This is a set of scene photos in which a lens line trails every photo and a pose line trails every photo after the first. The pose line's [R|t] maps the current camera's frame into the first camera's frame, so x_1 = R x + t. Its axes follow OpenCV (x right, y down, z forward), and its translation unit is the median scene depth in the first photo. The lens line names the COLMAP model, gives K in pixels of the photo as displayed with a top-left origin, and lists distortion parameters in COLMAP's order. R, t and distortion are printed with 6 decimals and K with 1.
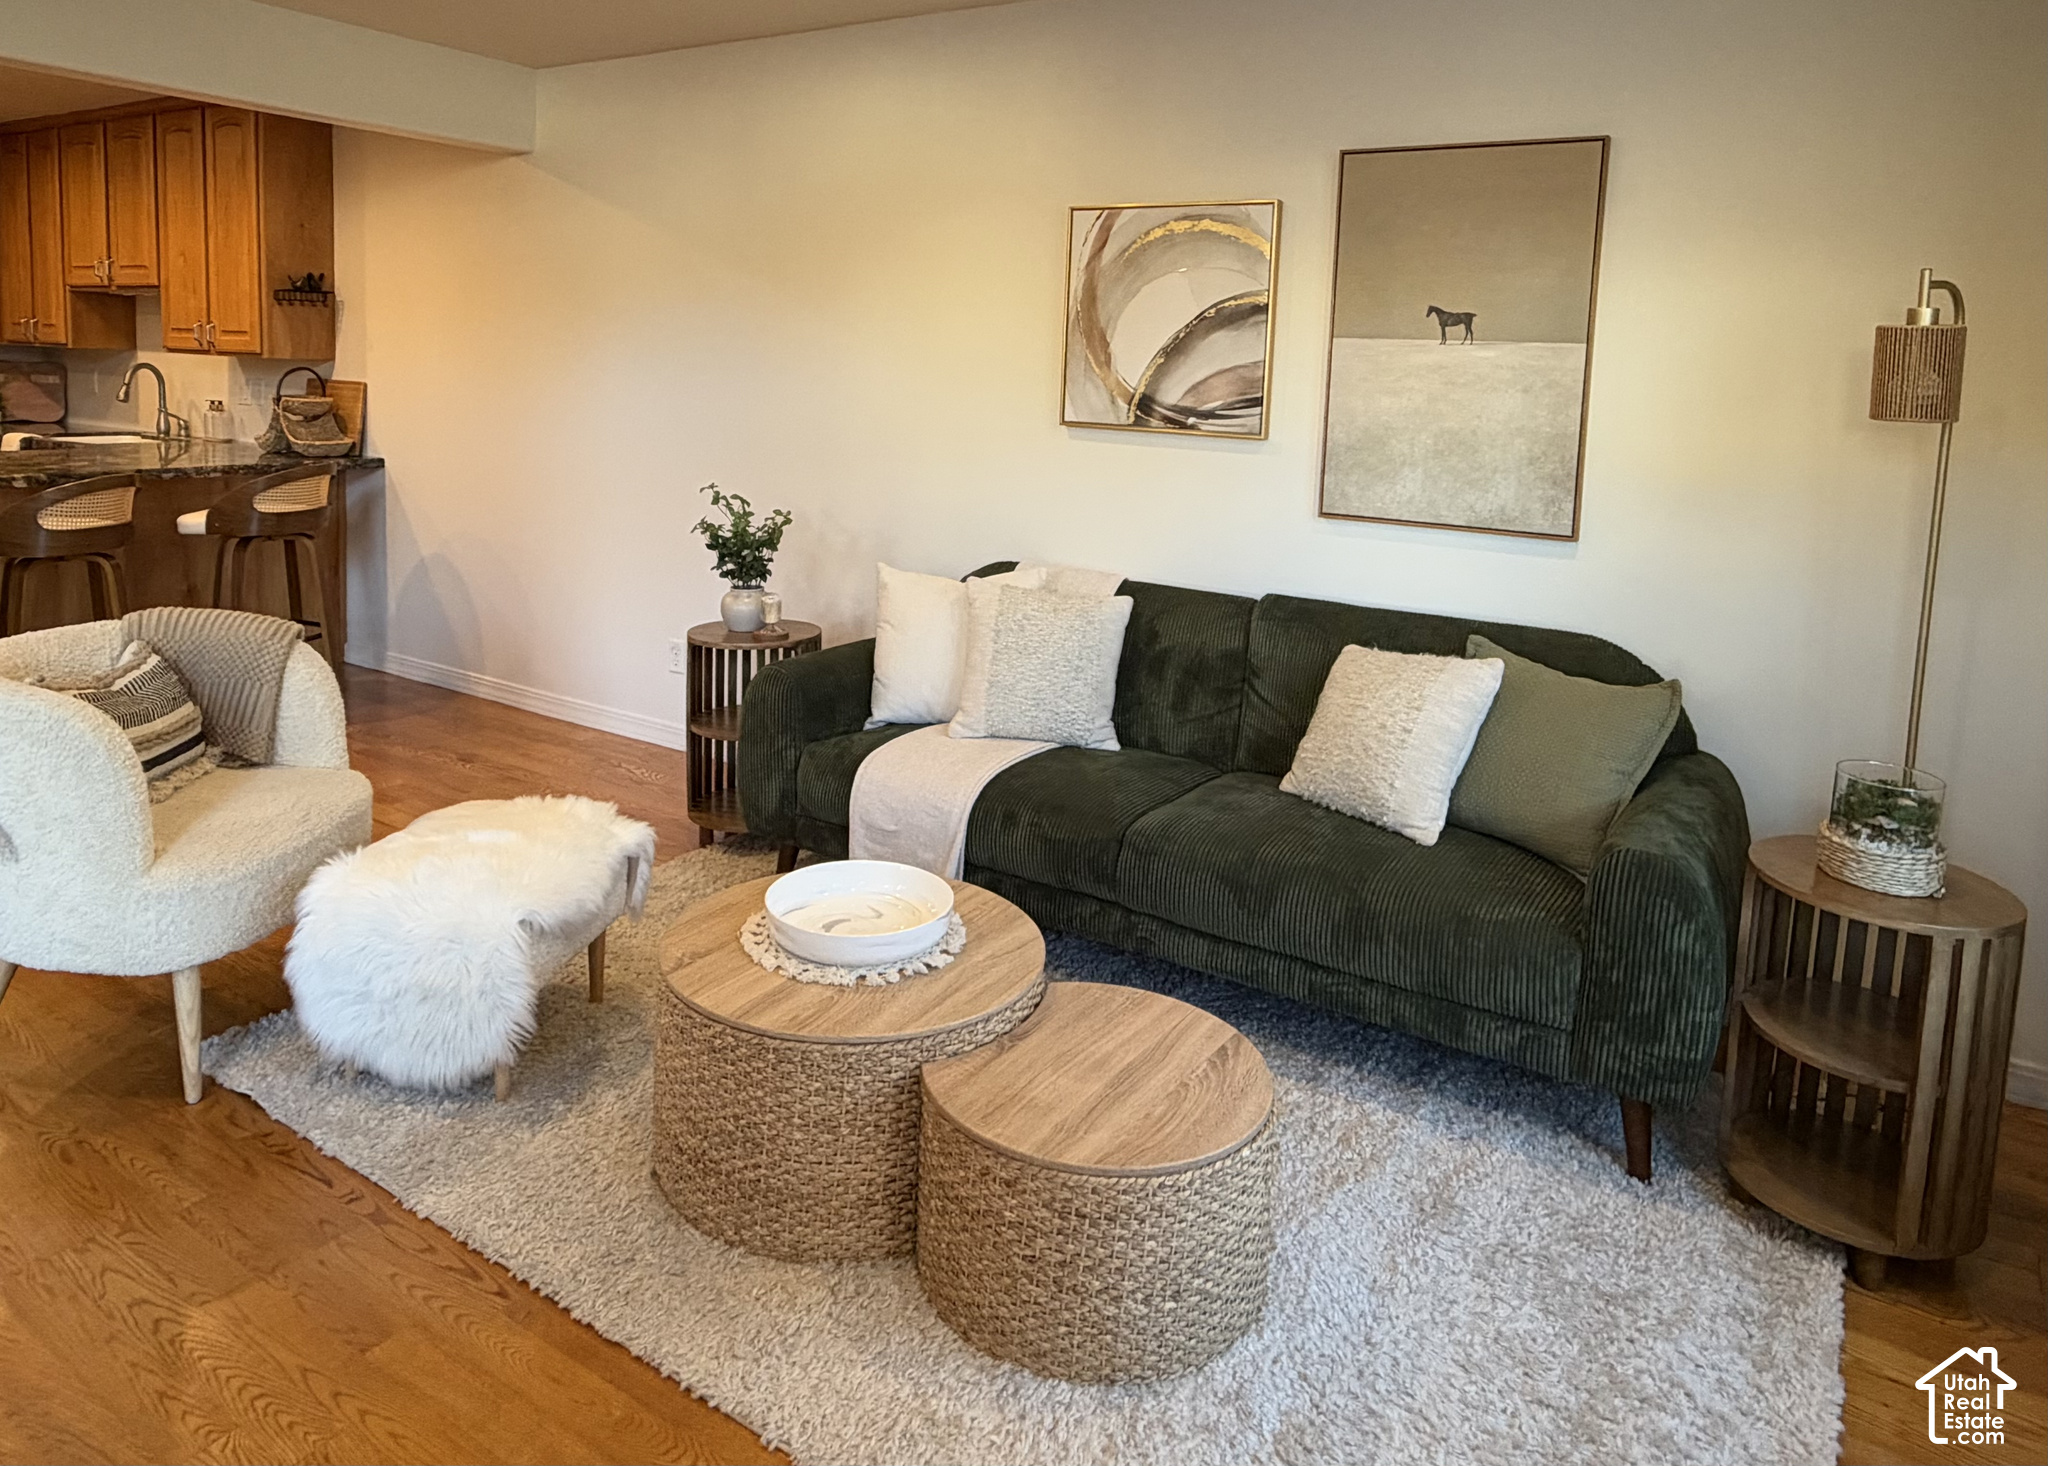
lens RADIAL K [[1337.2, 0, 985.9], [0, 1337.2, 495.3], [0, 0, 1]] dist [-0.017252, 0.009455]
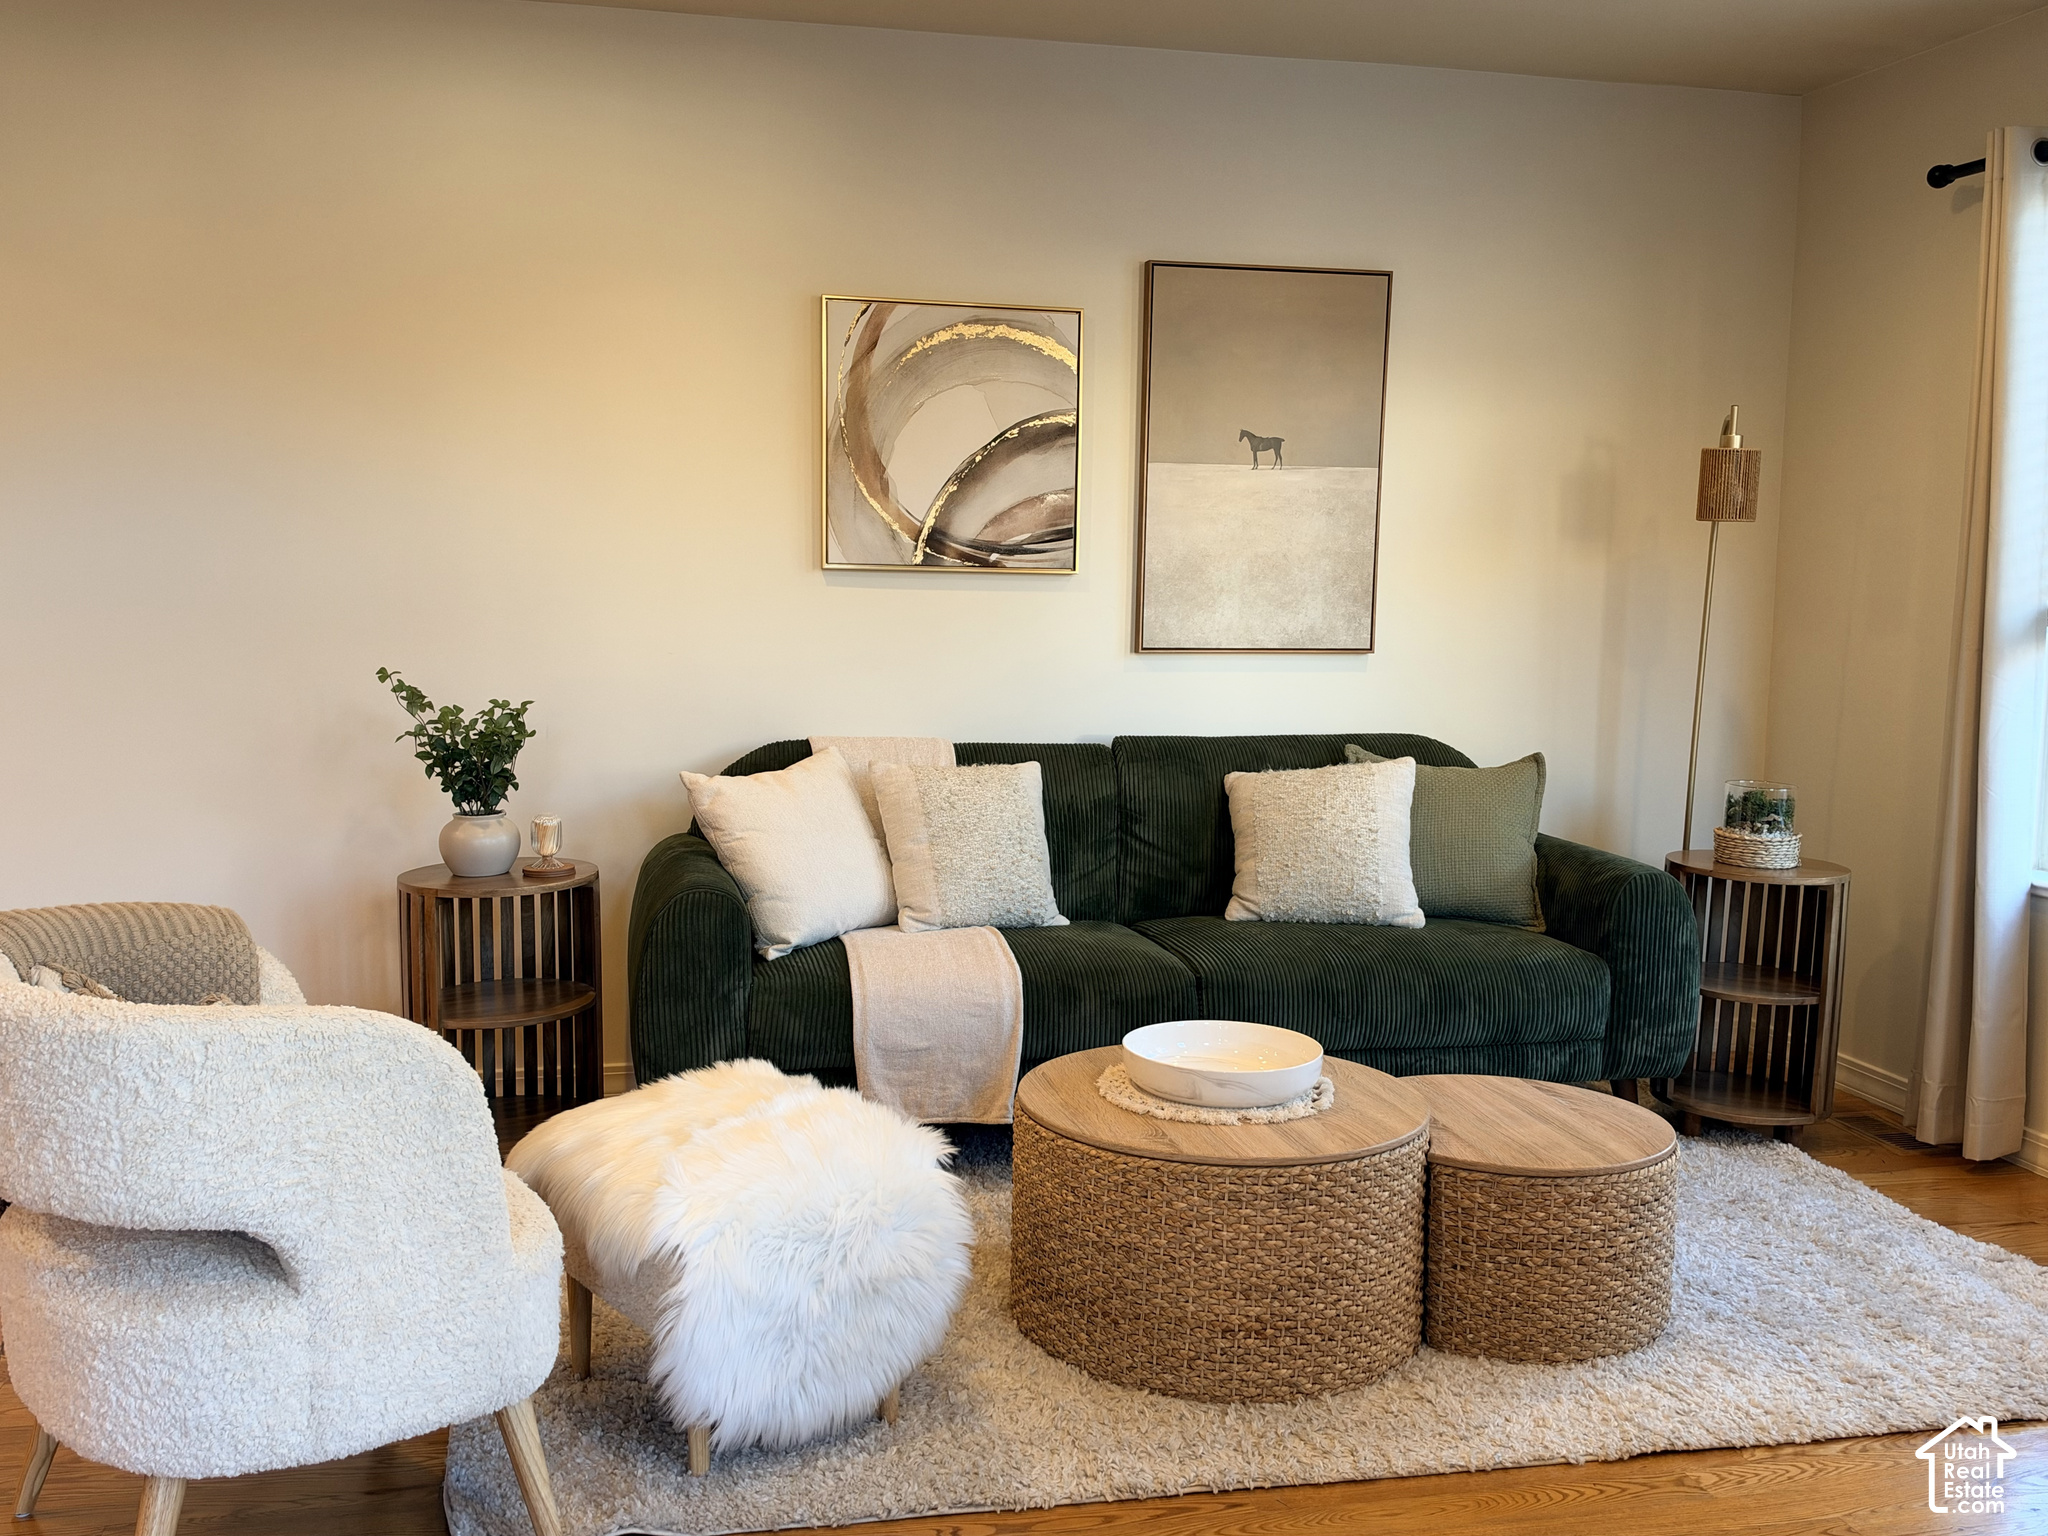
lens RADIAL K [[1881.9, 0, 1011.4], [0, 1881.9, 796.8], [0, 0, 1]] dist [0.028091, 0.000000]
pose [[0.700042, -0.109759, 0.705616, -0.751586], [0.082159, 0.993935, 0.073097, 0.012689], [-0.709359, 0.006802, 0.704814, 0.118936]]
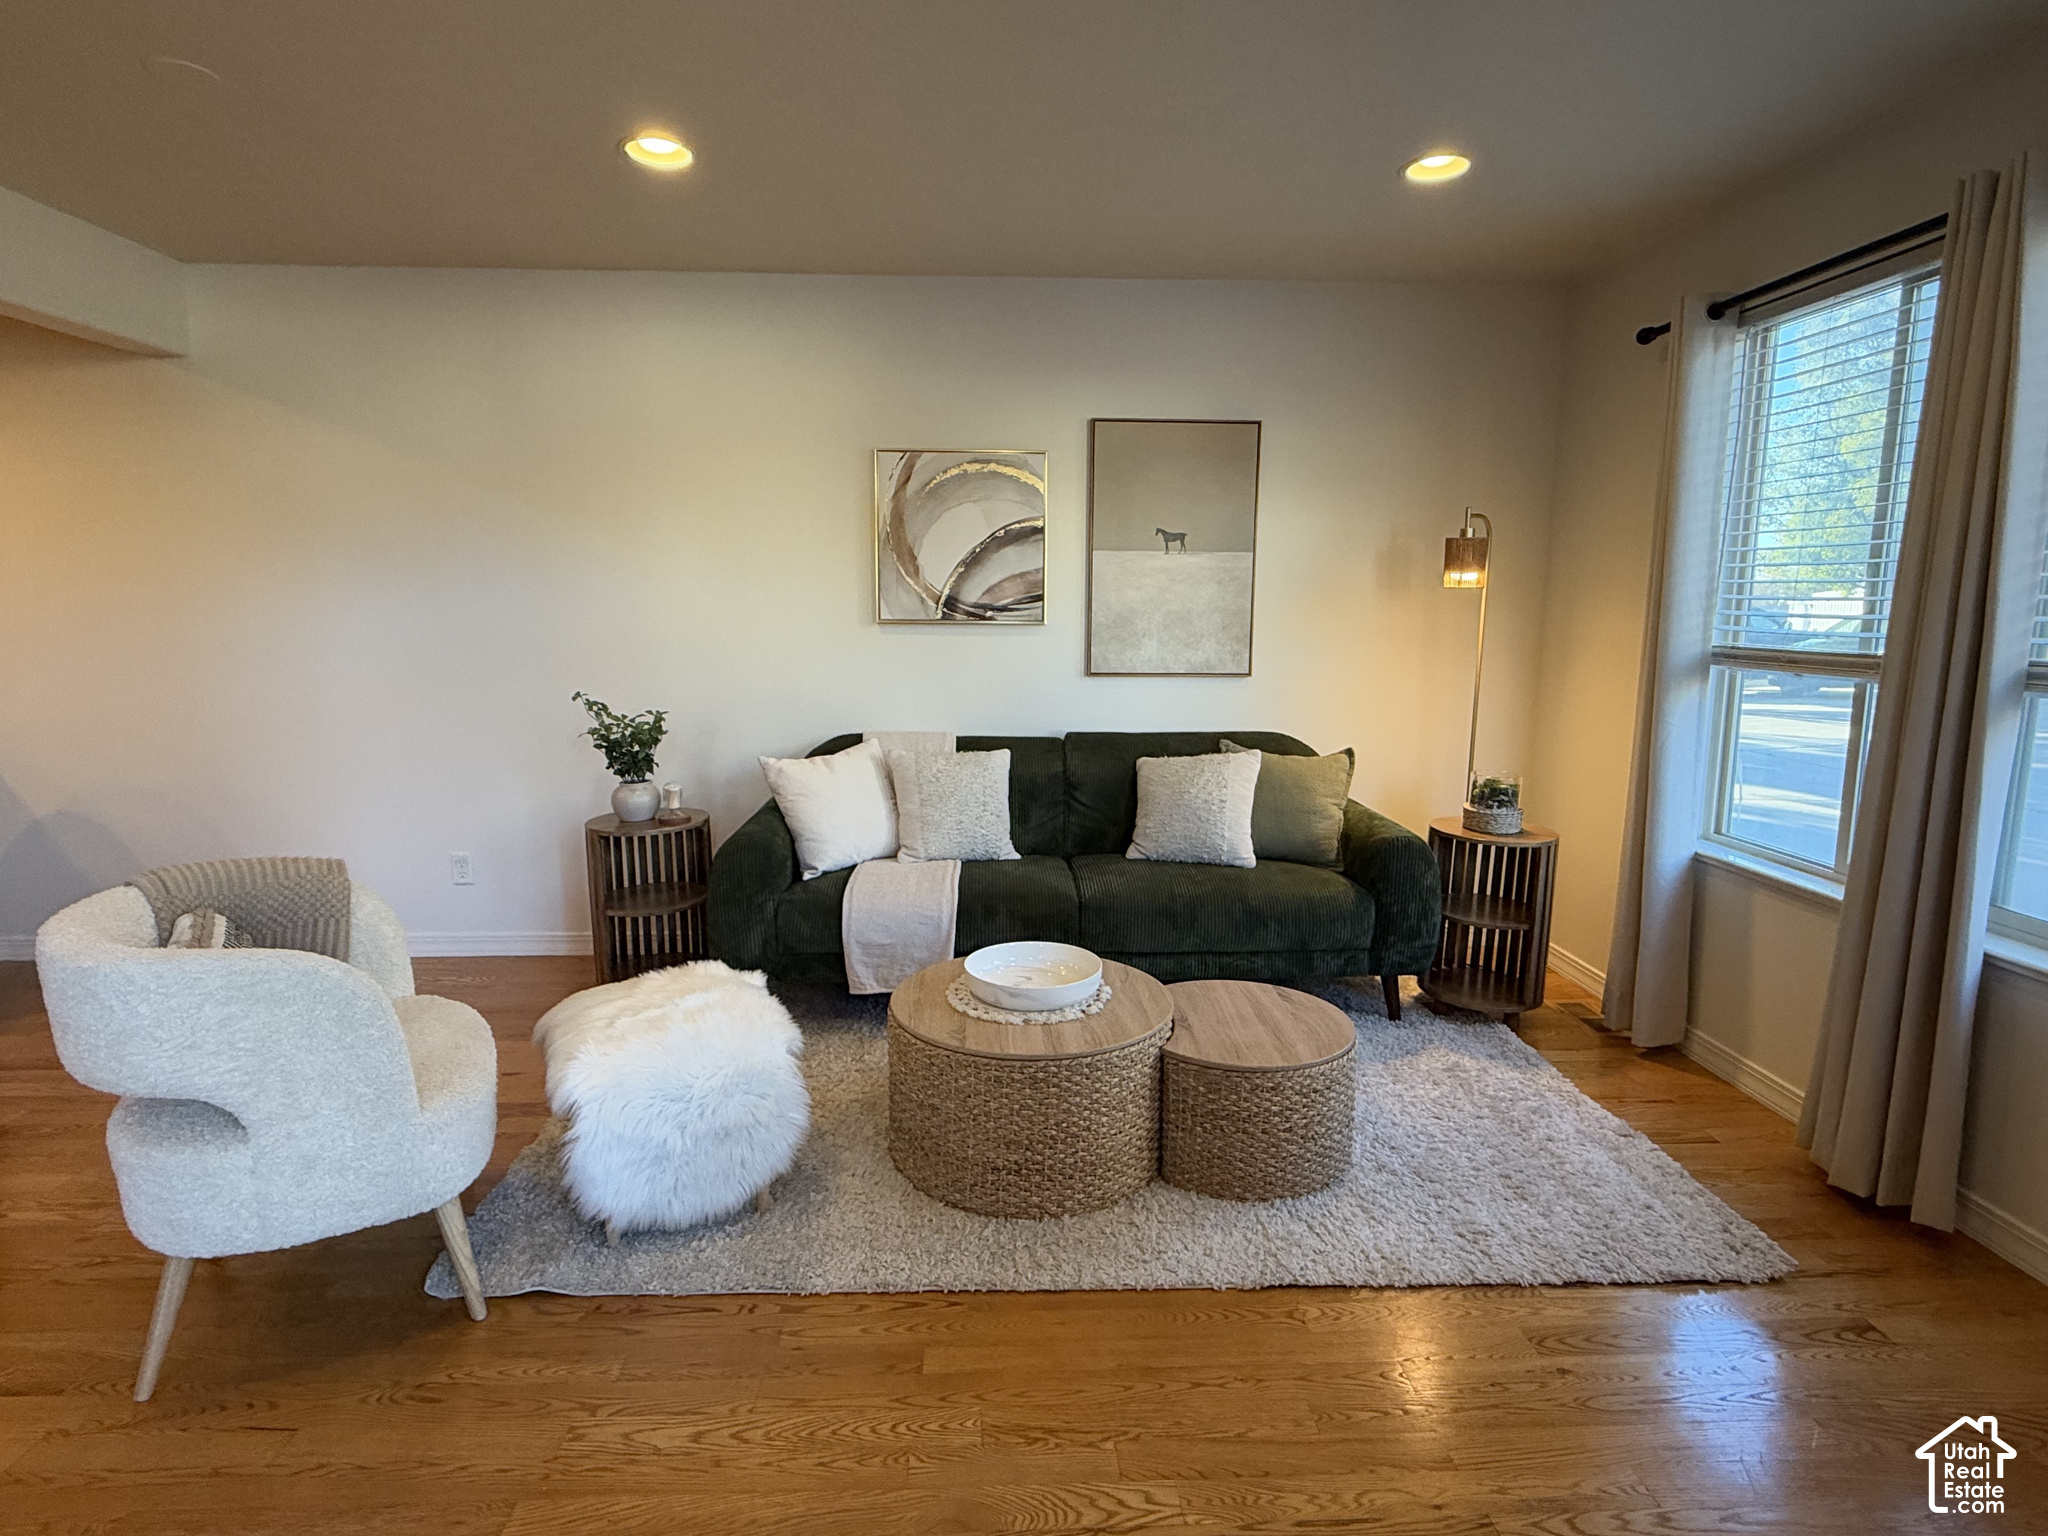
lens RADIAL K [[1091.7, 0, 1021.7], [0, 1091.7, 772.8], [0, 0, 1]] dist [-0.005676, 0.003448]
pose [[0.812117, -0.120879, 0.570836, -0.483222], [0.081911, 0.992236, 0.093581, 0.003122], [-0.577716, -0.029241, 0.815714, 0.074035]]
